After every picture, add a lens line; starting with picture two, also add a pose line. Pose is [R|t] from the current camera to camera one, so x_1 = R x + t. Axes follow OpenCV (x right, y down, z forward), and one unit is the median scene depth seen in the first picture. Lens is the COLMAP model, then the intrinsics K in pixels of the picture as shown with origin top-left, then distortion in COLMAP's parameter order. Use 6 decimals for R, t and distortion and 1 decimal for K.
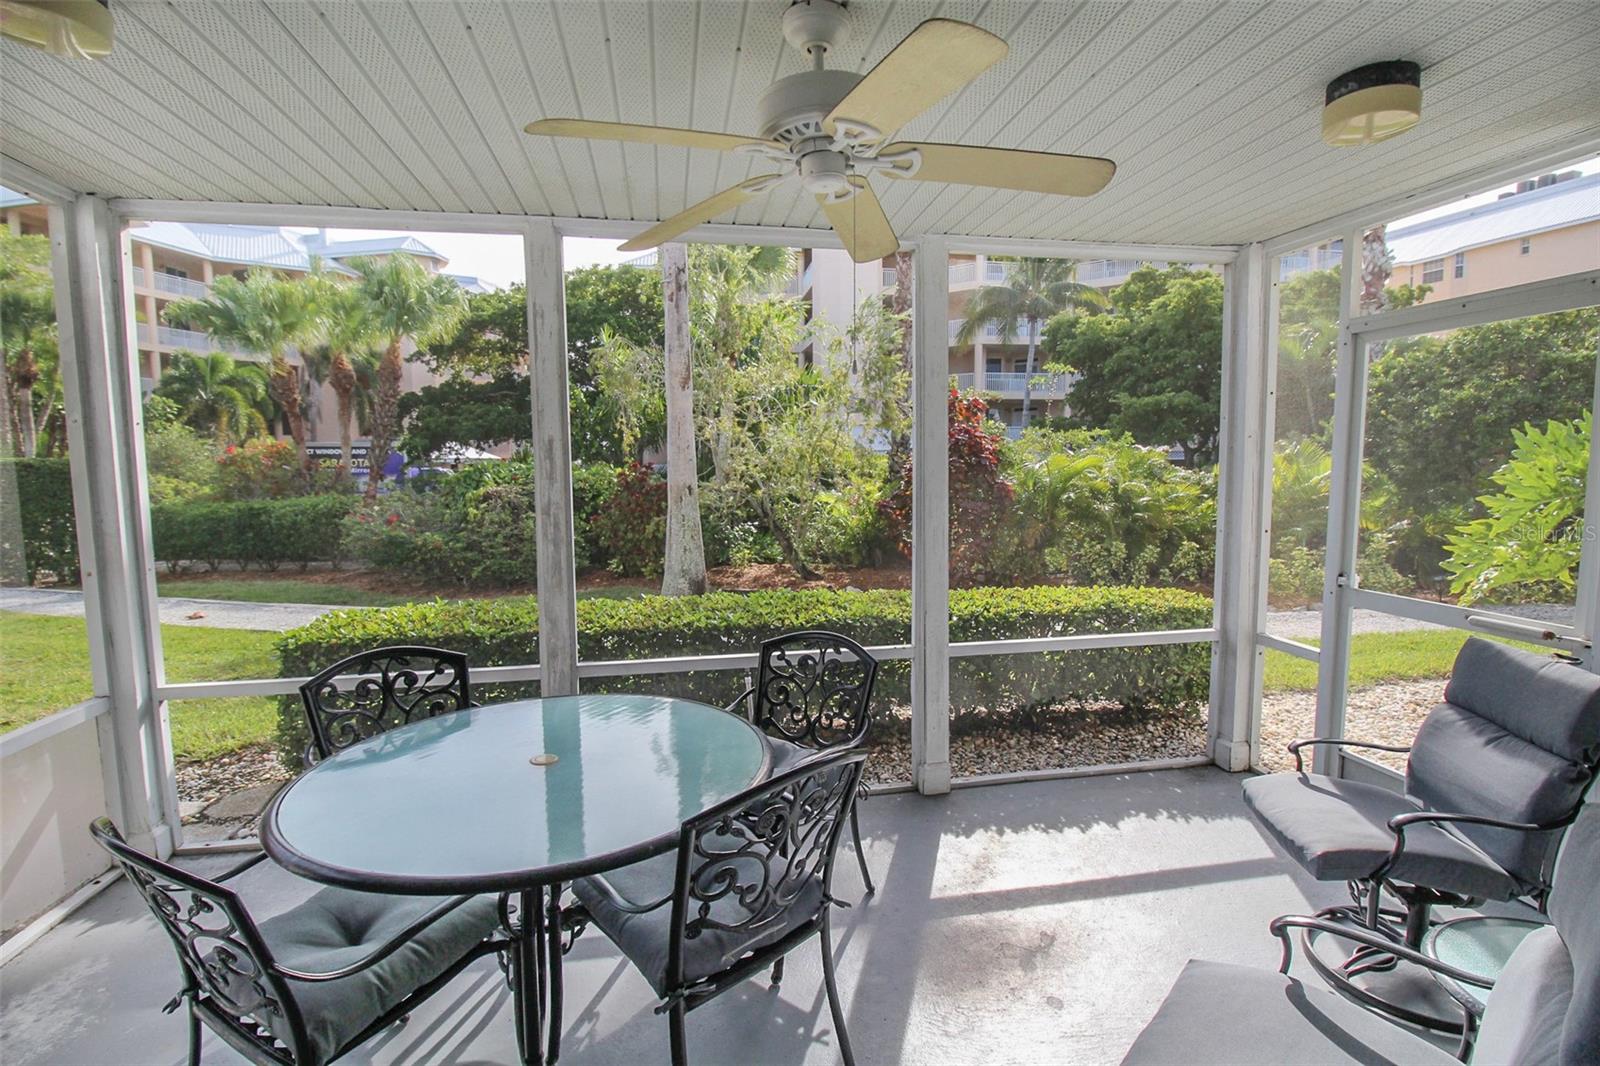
lens RADIAL K [[794.0, 0, 796.7], [0, 794.0, 533.0], [0, 0, 1]] dist [-0.000986, -0.012067]
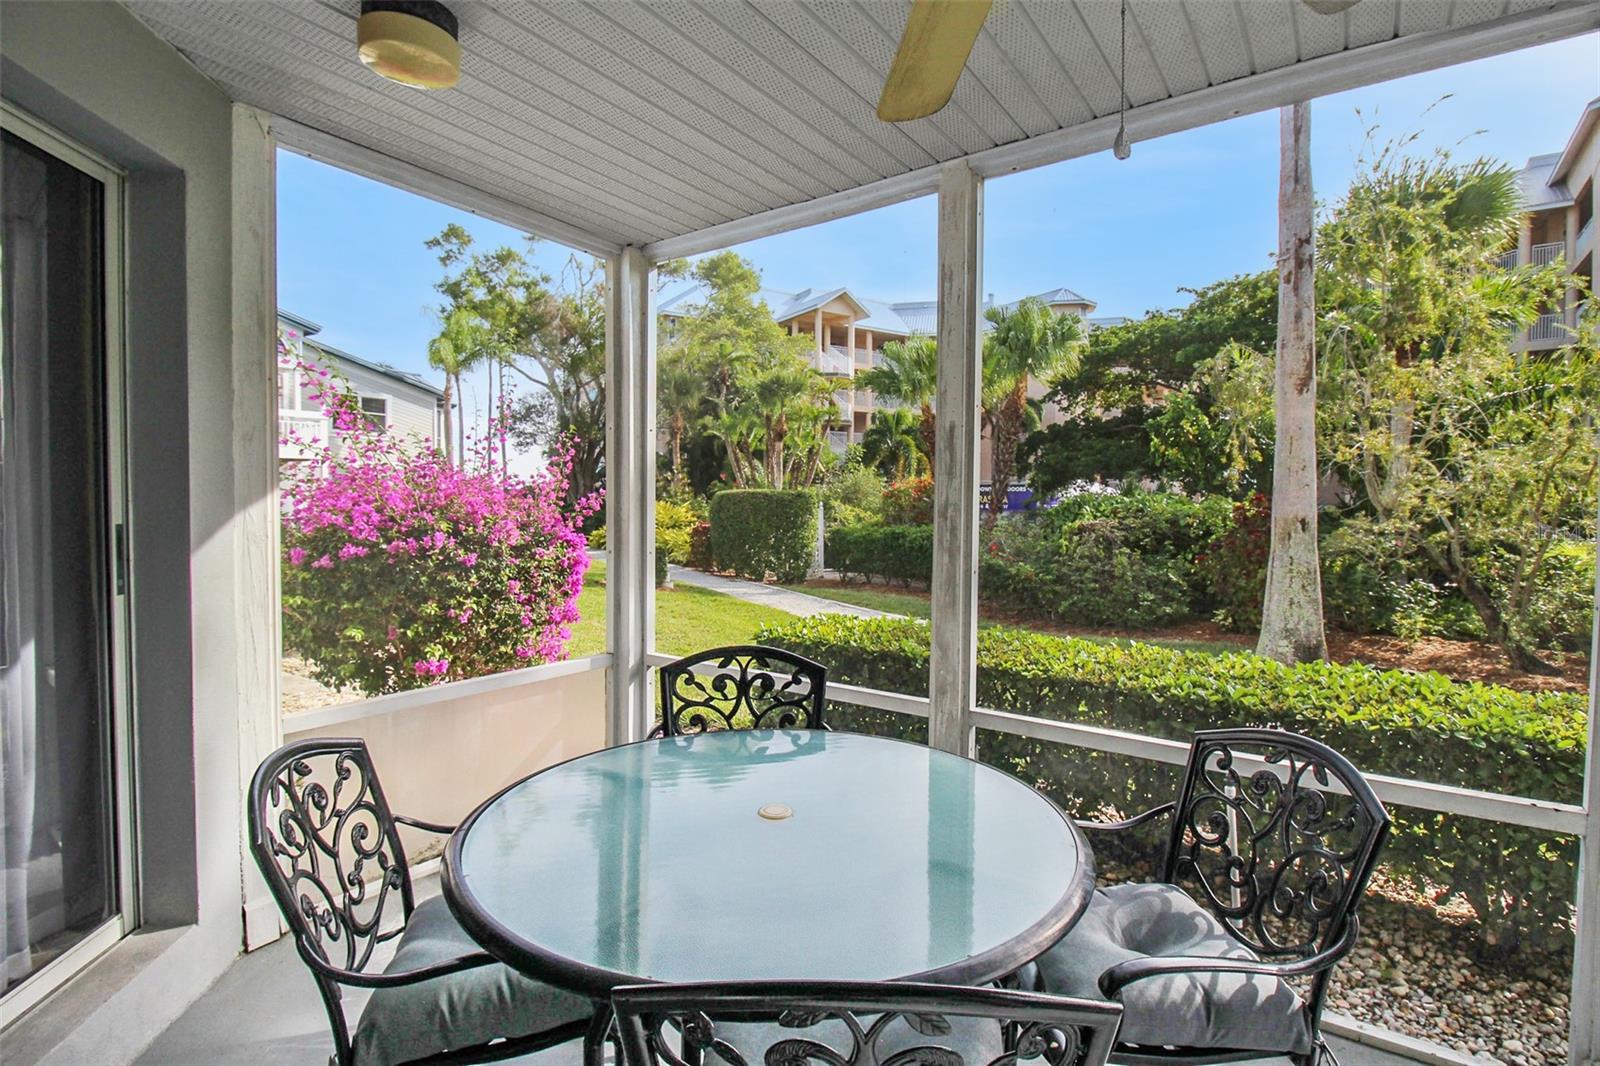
lens RADIAL K [[764.5, 0, 813.3], [0, 764.5, 528.1], [0, 0, 1]] dist [-0.000137, -0.012969]
pose [[0.682072, 0.032193, -0.730576, 0.063786], [-0.082014, 0.996095, -0.032676, 0.009238], [0.726671, 0.082204, 0.682049, 0.133938]]
